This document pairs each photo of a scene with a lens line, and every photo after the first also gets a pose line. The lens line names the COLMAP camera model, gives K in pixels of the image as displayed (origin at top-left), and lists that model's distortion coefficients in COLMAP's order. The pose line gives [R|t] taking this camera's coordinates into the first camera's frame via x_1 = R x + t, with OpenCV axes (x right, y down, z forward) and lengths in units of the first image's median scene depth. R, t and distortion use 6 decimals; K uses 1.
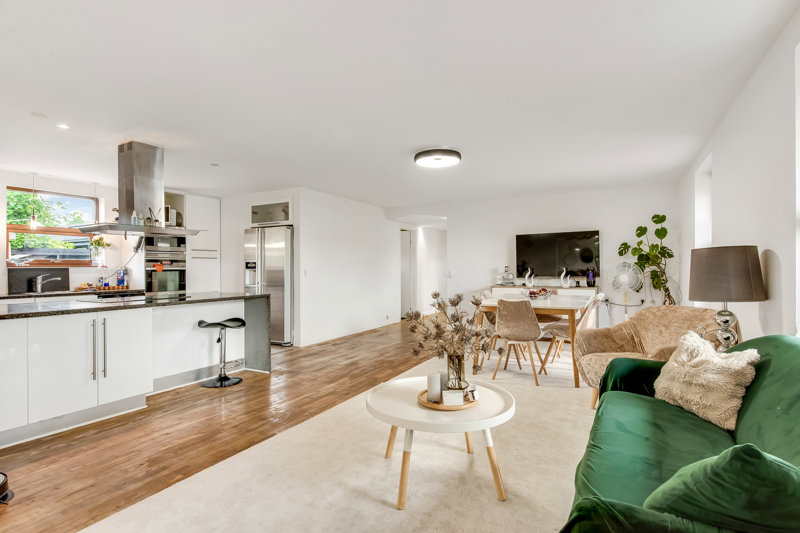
lens RADIAL K [[395.0, 0, 400.0], [0, 395.0, 266.5], [0, 0, 1]] dist [-0.000852, -0.000191]
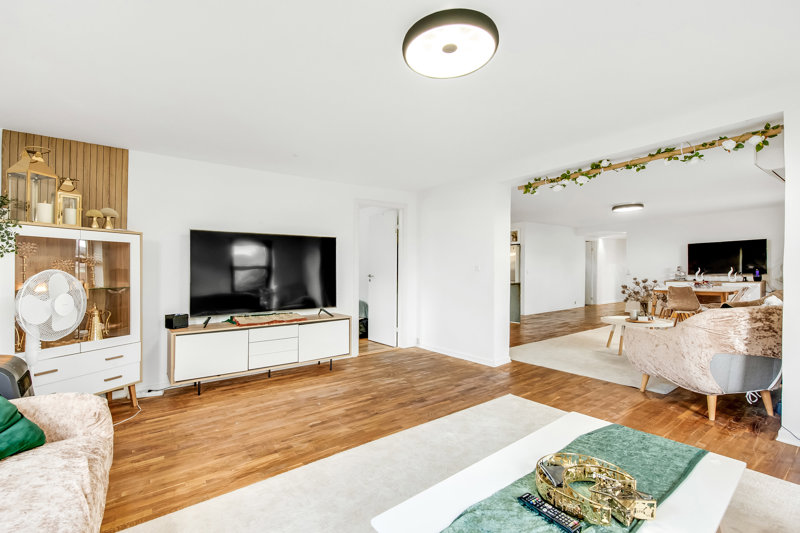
lens RADIAL K [[348.9, 0, 396.7], [0, 348.9, 277.5], [0, 0, 1]] dist [0.028546, 0.000025]
pose [[0.910047, 0.002920, -0.414494, -0.135525], [0.008103, 0.999659, 0.024833, -0.002271], [0.414425, -0.025958, 0.909713, -0.641139]]
